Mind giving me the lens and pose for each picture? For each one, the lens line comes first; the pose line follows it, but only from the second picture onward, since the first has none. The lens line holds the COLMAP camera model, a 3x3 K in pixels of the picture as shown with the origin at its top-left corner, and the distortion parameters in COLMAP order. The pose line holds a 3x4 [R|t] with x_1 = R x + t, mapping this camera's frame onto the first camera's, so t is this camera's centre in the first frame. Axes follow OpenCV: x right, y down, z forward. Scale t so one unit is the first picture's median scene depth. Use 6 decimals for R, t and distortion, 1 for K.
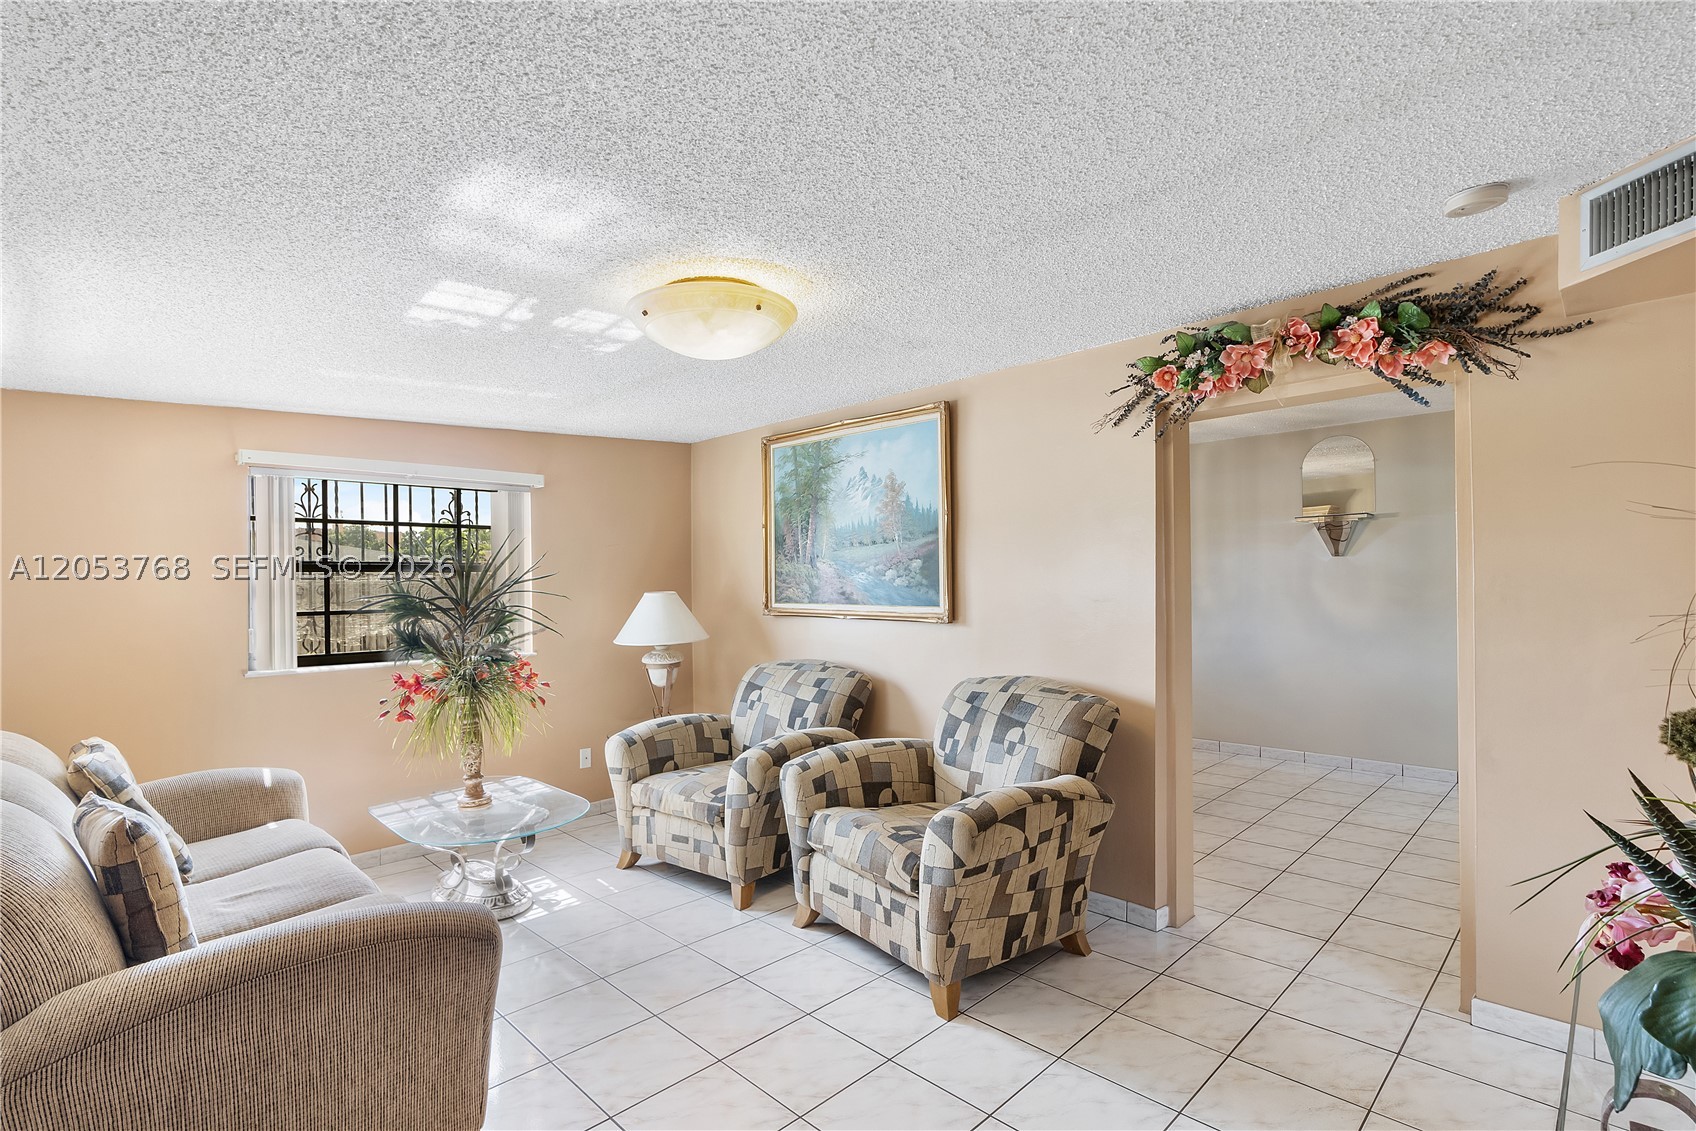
lens RADIAL K [[778.4, 0, 861.5], [0, 778.4, 588.9], [0, 0, 1]] dist [-0.009762, 0.001238]
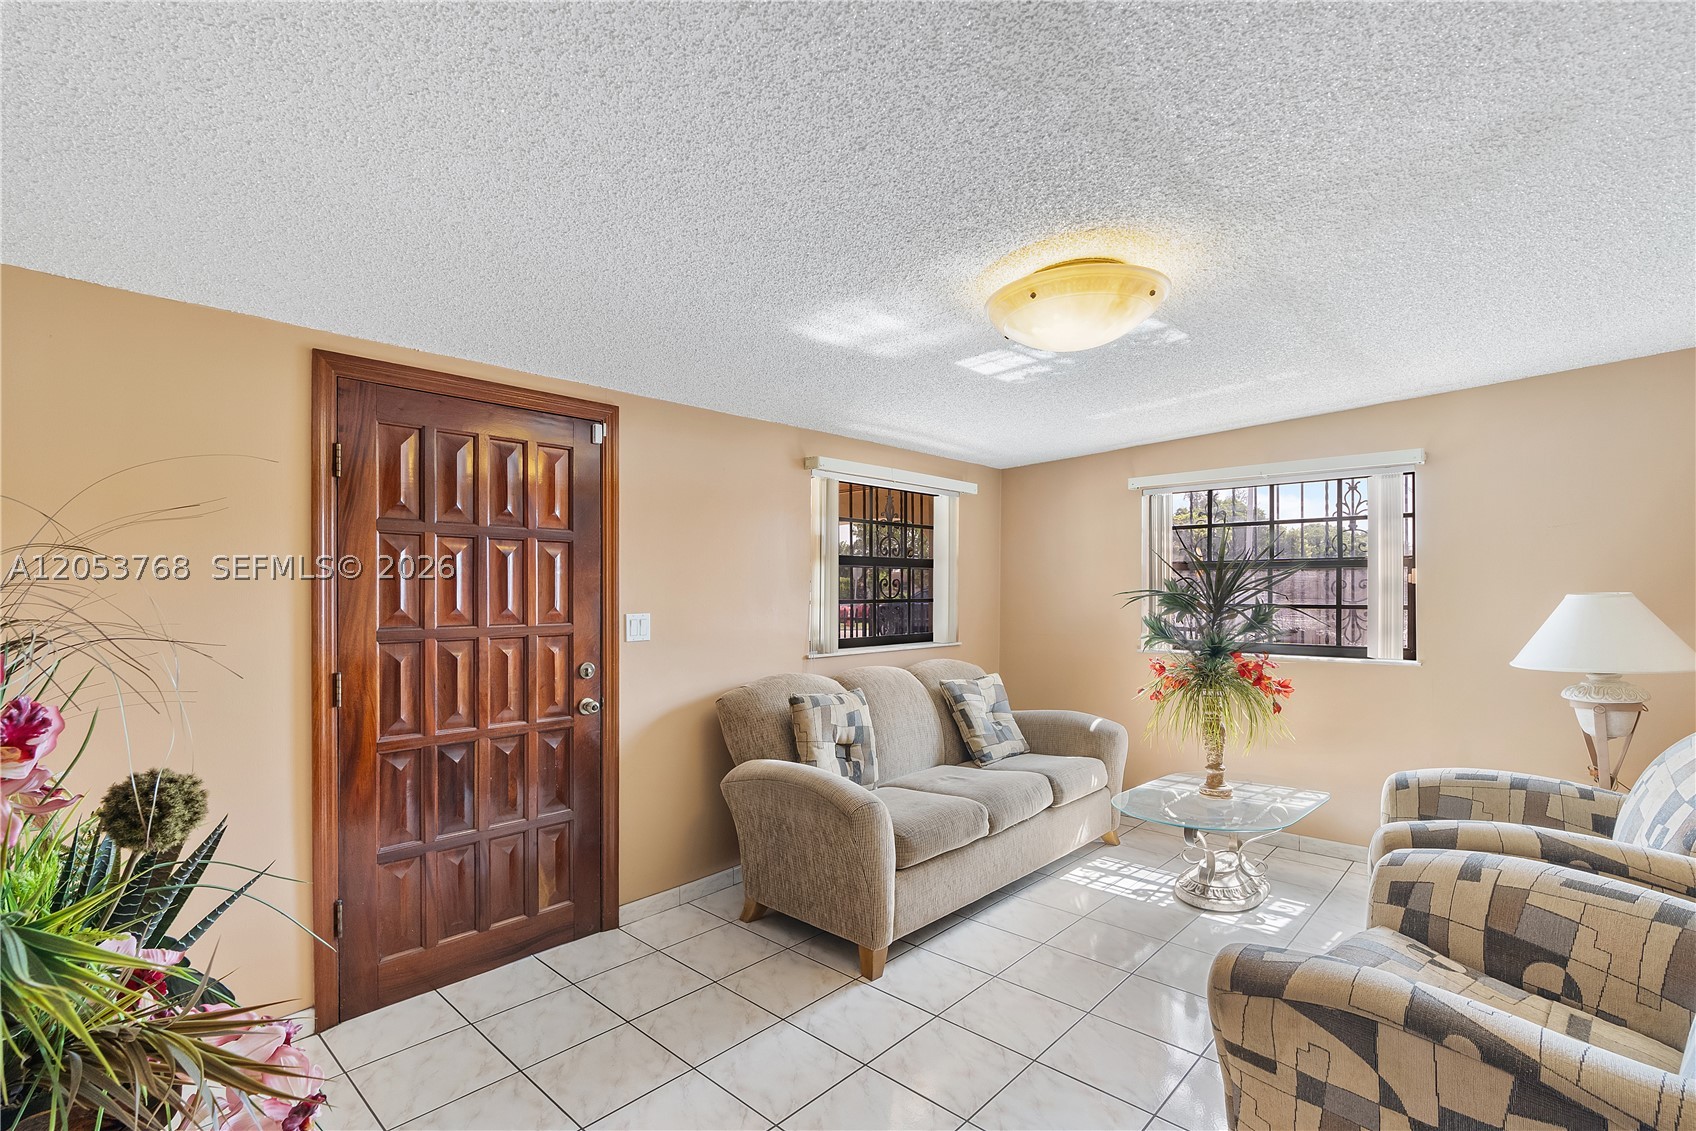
lens RADIAL K [[778.4, 0, 824.3], [0, 778.4, 588.9], [0, 0, 1]] dist [-0.009762, 0.001238]
pose [[0.016715, 0.012689, -0.999780, 0.553998], [-0.002663, 0.999916, 0.012646, -0.008262], [0.999857, 0.002451, 0.016748, 0.487787]]
